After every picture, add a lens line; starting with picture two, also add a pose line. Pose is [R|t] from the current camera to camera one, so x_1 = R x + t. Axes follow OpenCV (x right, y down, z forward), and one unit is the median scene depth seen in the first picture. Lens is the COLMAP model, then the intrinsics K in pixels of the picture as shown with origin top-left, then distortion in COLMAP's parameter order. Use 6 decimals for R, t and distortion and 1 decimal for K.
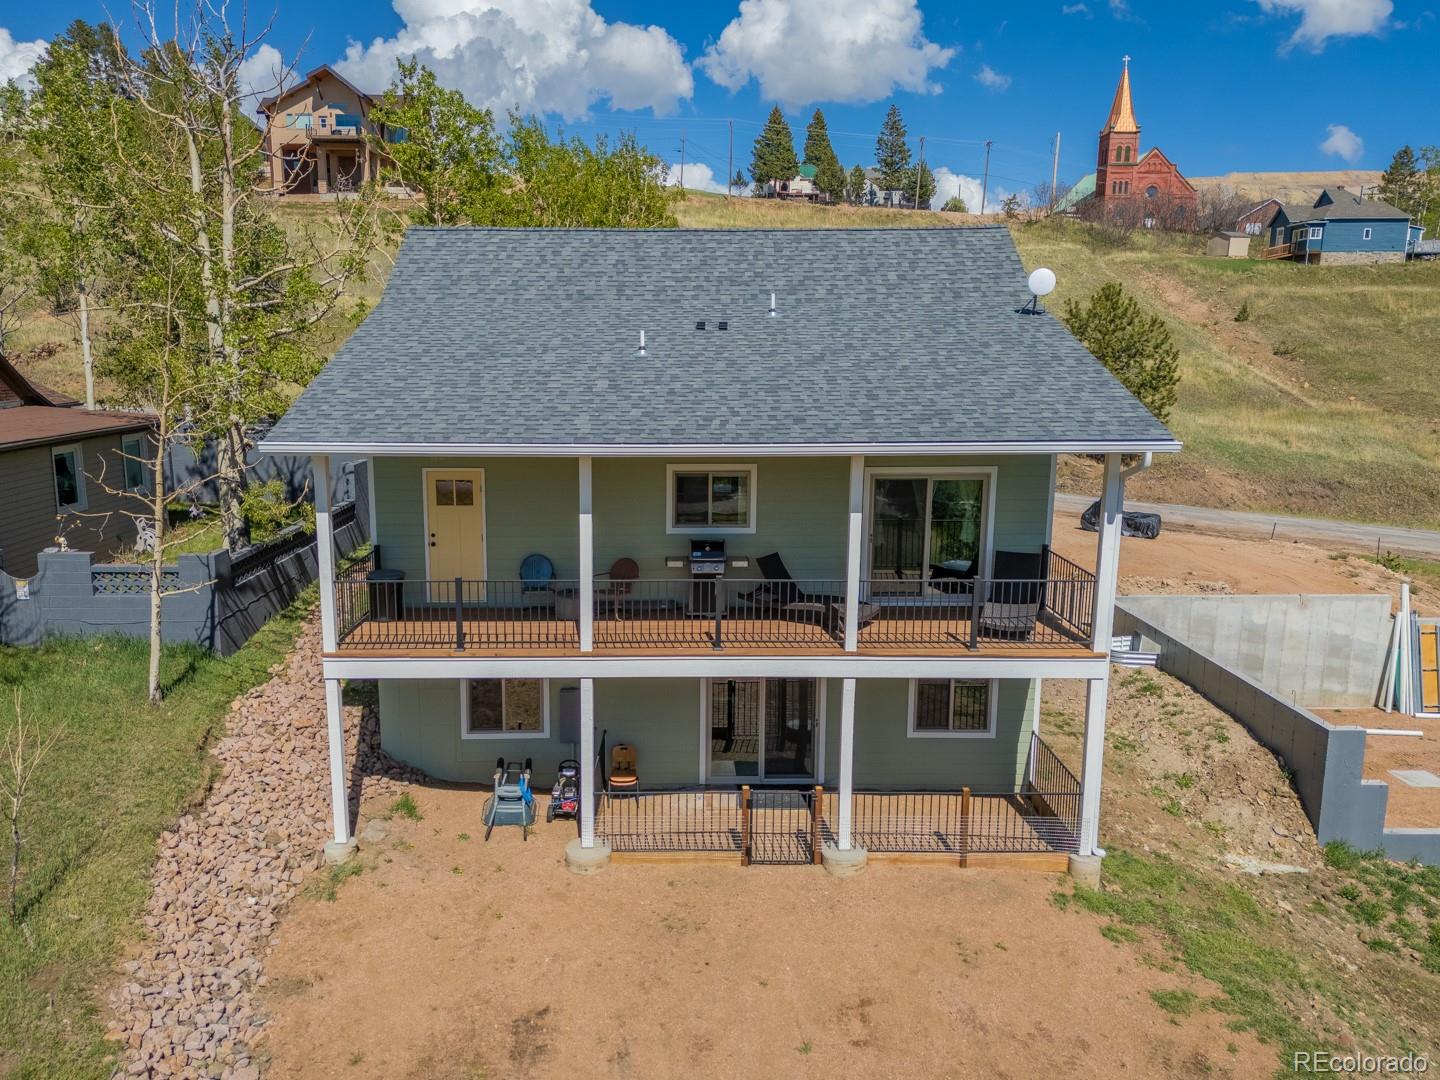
lens RADIAL K [[1048.1, 0, 720.0], [0, 1048.1, 540.0], [0, 0, 1]] dist [0.078404, -0.066758]
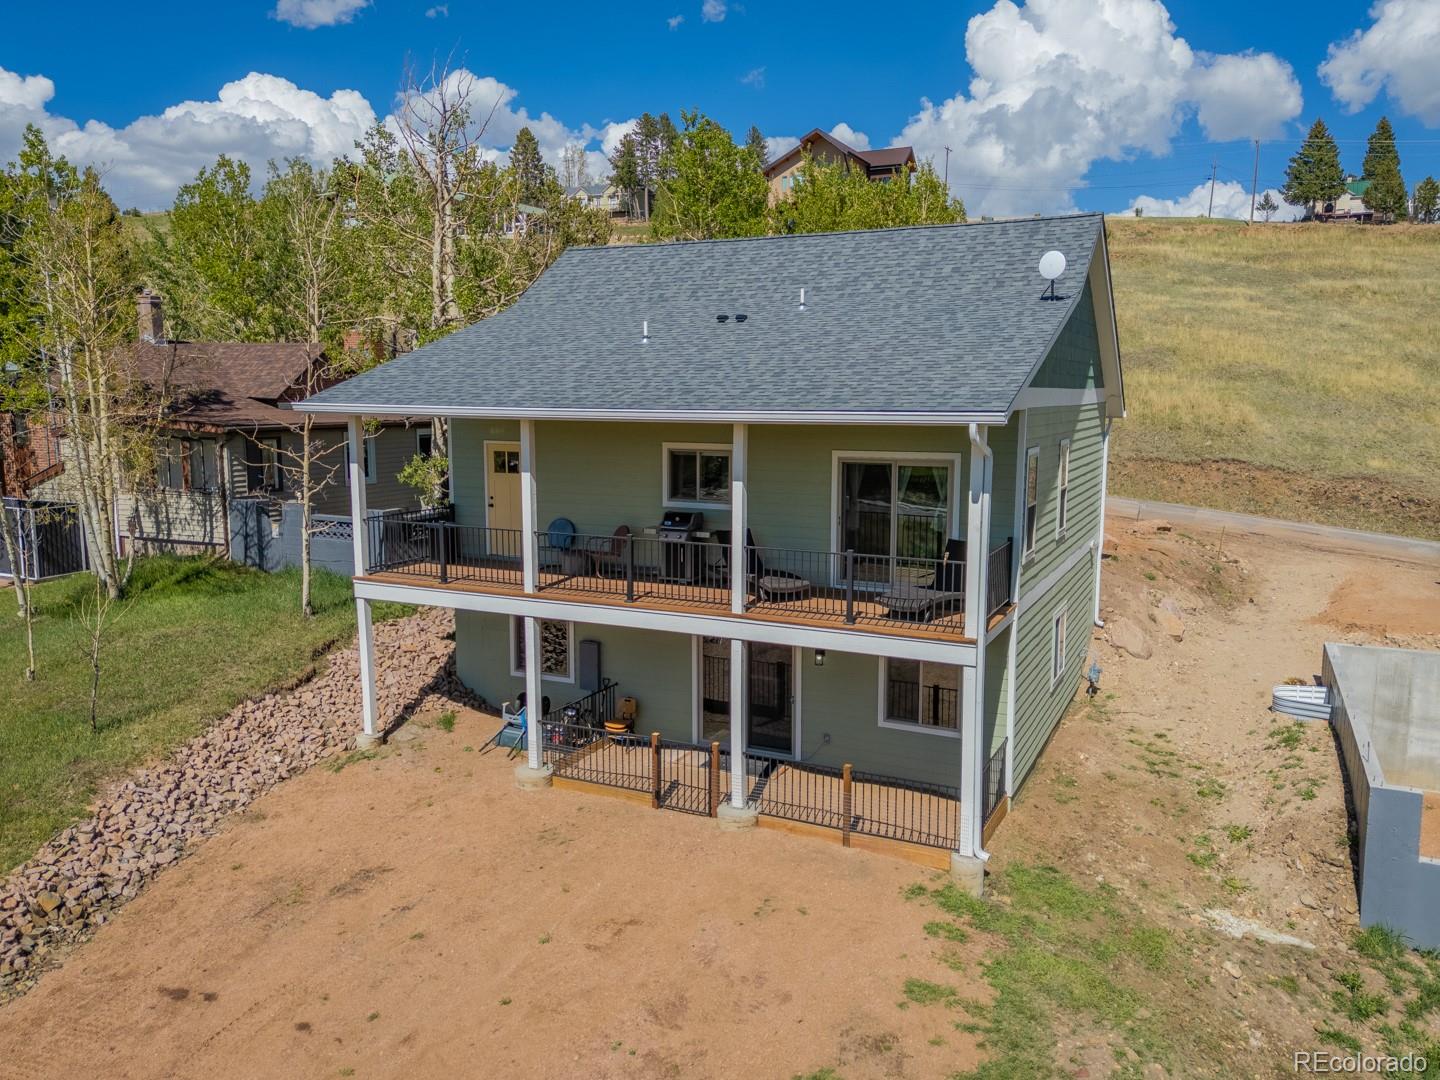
lens RADIAL K [[1048.1, 0, 720.0], [0, 1048.1, 540.0], [0, 0, 1]] dist [0.078404, -0.066758]
pose [[0.907403, 0.064756, -0.415243, 0.471091], [-0.080560, 0.996536, -0.020635, 0.047918], [0.412468, 0.052176, 0.909477, 0.030653]]
